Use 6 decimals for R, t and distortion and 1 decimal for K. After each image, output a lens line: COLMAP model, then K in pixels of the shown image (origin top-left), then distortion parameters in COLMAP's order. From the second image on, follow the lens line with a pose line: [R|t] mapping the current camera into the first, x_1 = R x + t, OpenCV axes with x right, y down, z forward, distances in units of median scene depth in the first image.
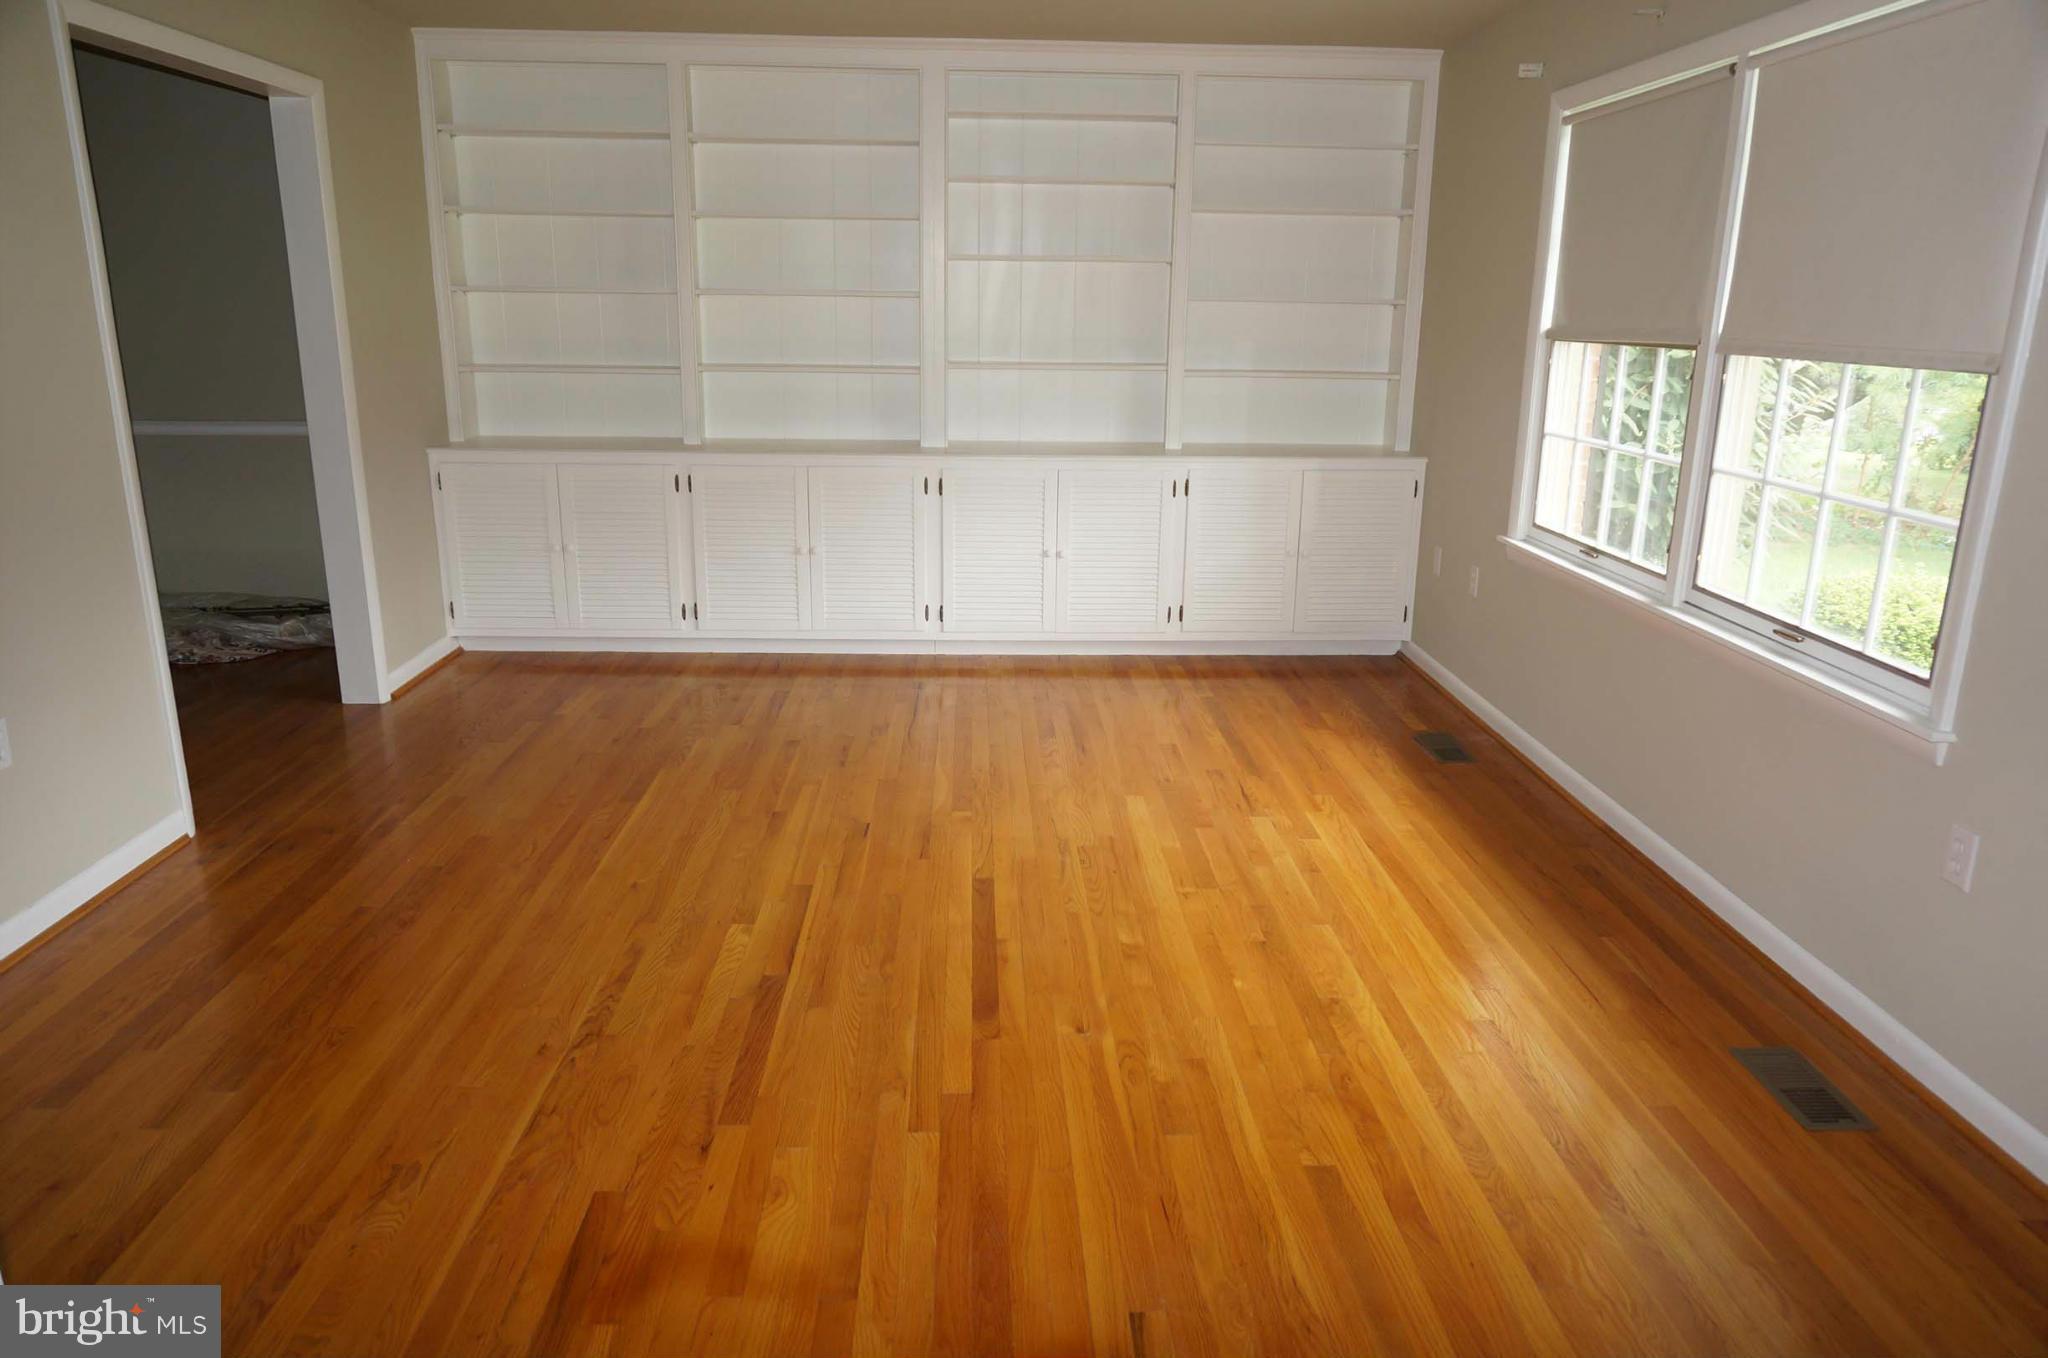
lens RADIAL K [[1302.5, 0, 1025.5], [0, 1302.5, 745.5], [0, 0, 1]] dist [-0.140182, 0.102762]
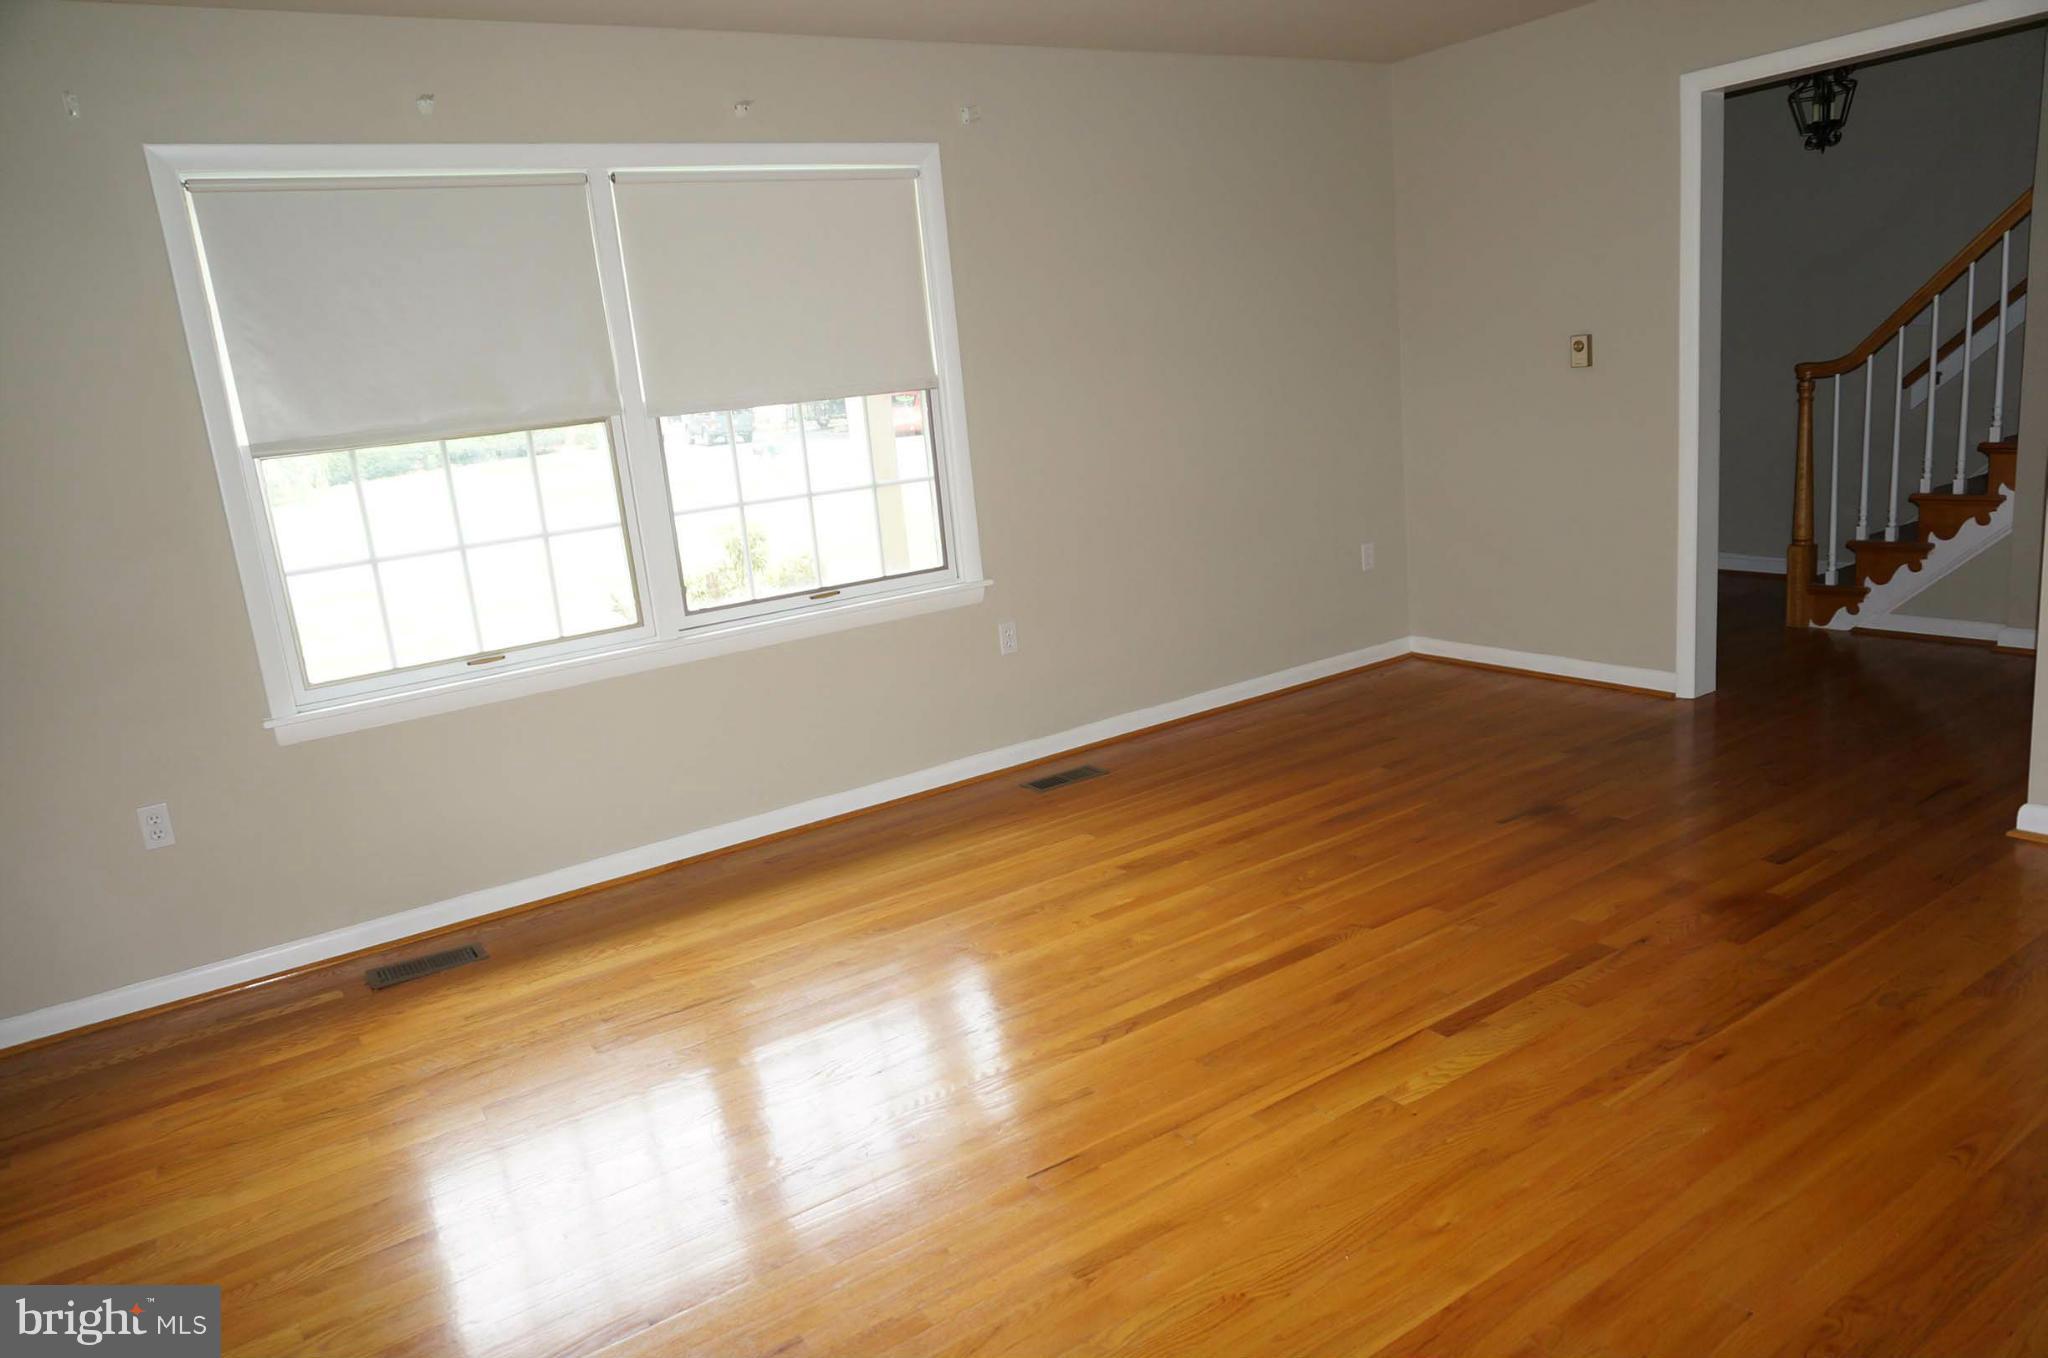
lens RADIAL K [[1355.4, 0, 1030.3], [0, 1355.4, 687.7], [0, 0, 1]] dist [-0.049381, 0.029586]
pose [[-0.510649, -0.160828, 0.844613, -0.754470], [0.357863, 0.853457, 0.378874, -0.460867], [-0.781775, 0.495728, -0.378262, 1.357908]]
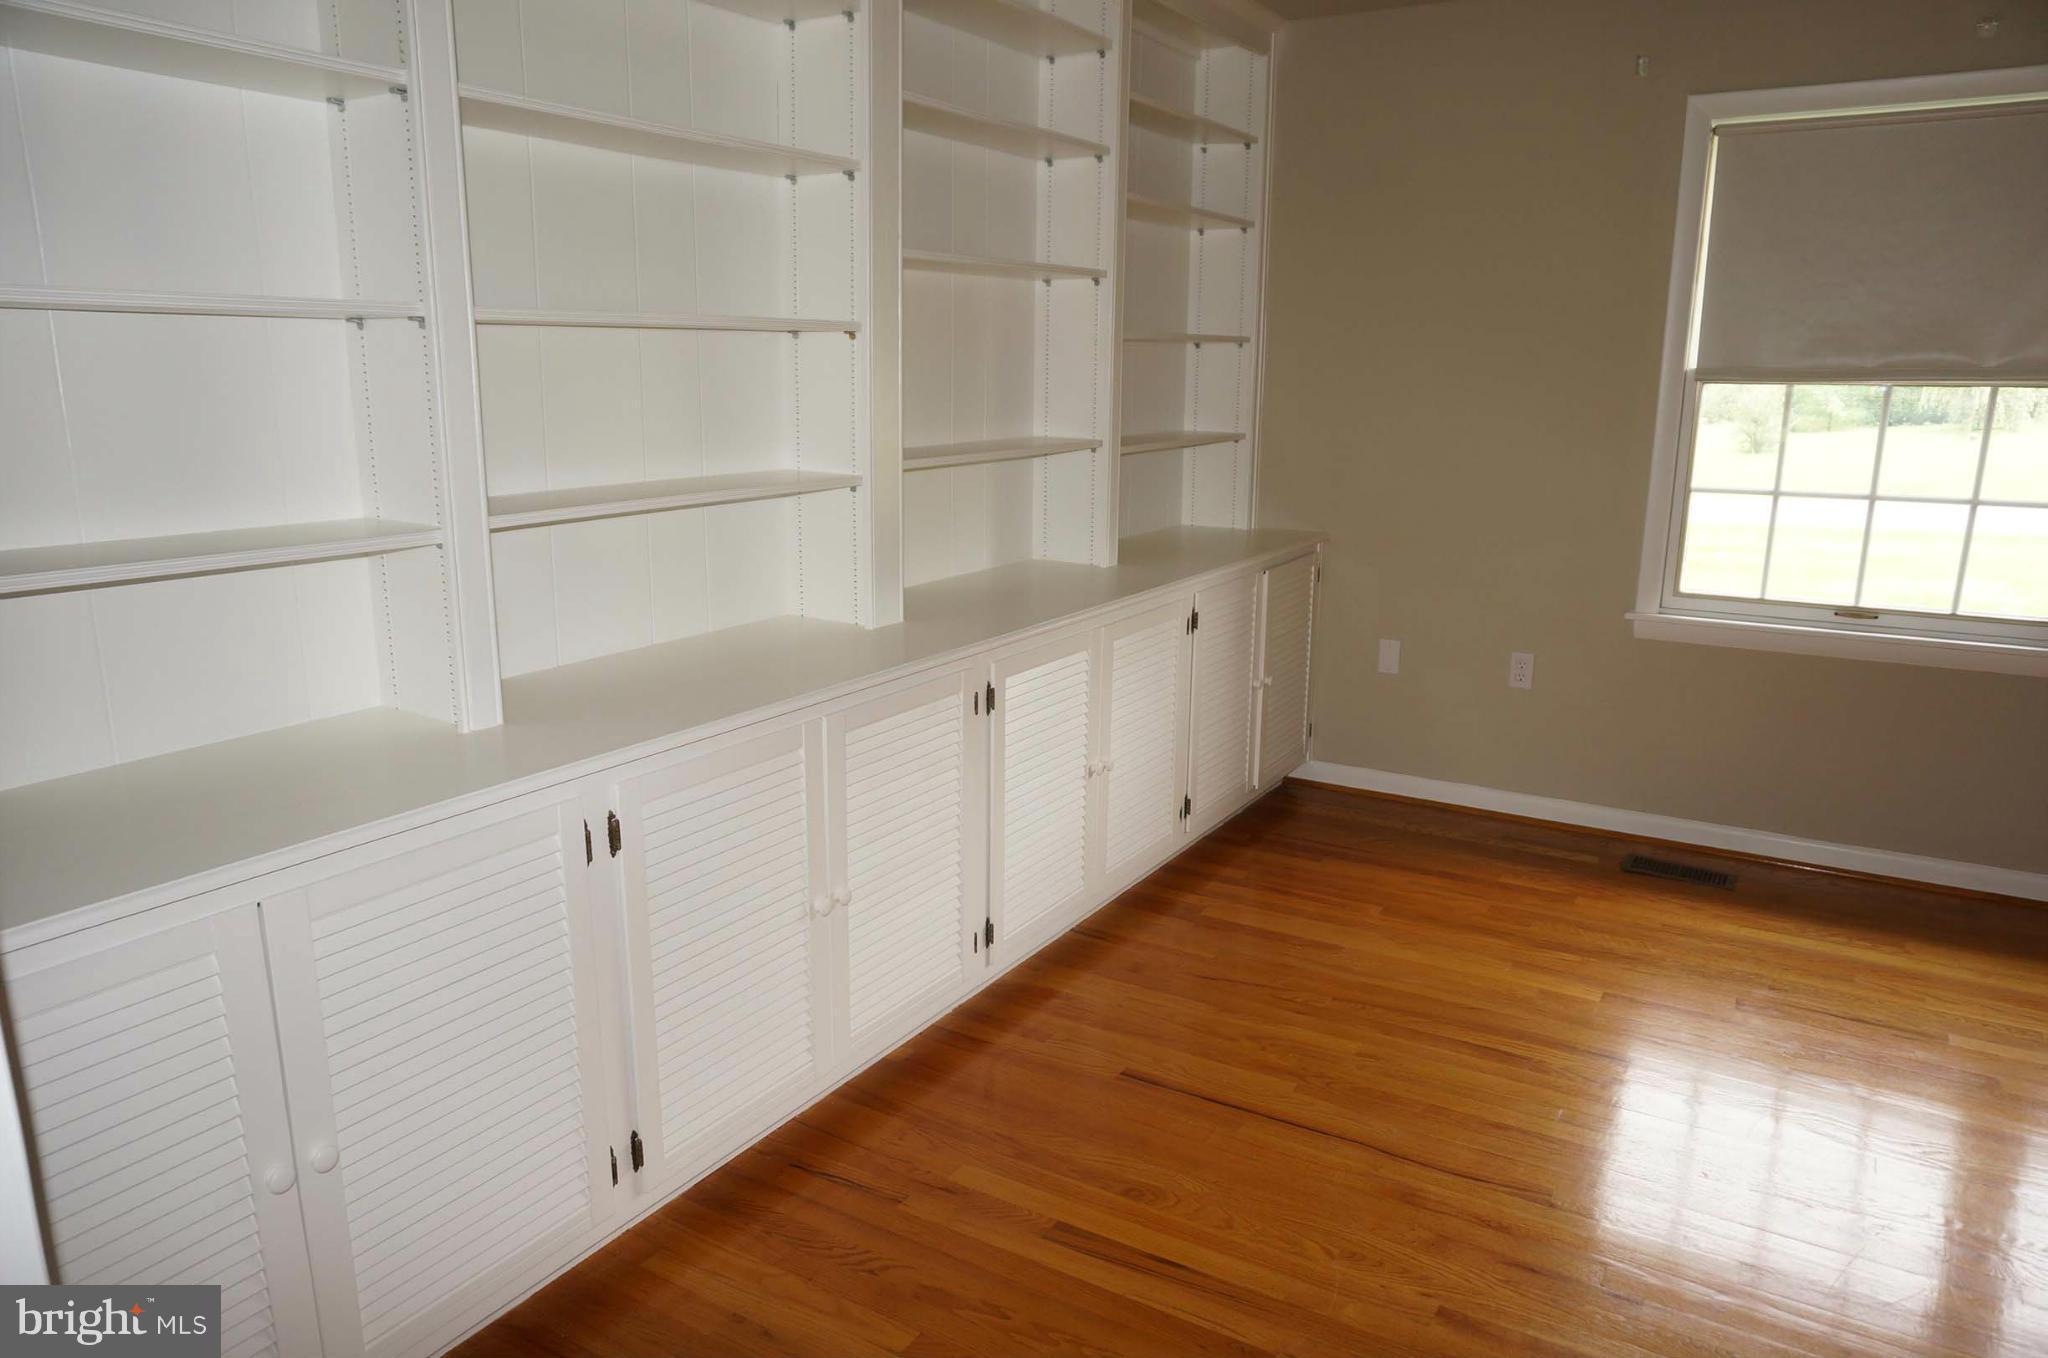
lens RADIAL K [[1355.4, 0, 1030.3], [0, 1355.4, 687.7], [0, 0, 1]] dist [-0.049381, 0.029586]
pose [[0.566795, -0.205476, 0.797824, -0.838384], [0.269966, 0.961253, 0.055775, -0.395853], [-0.778371, 0.183772, 0.600305, 1.134454]]
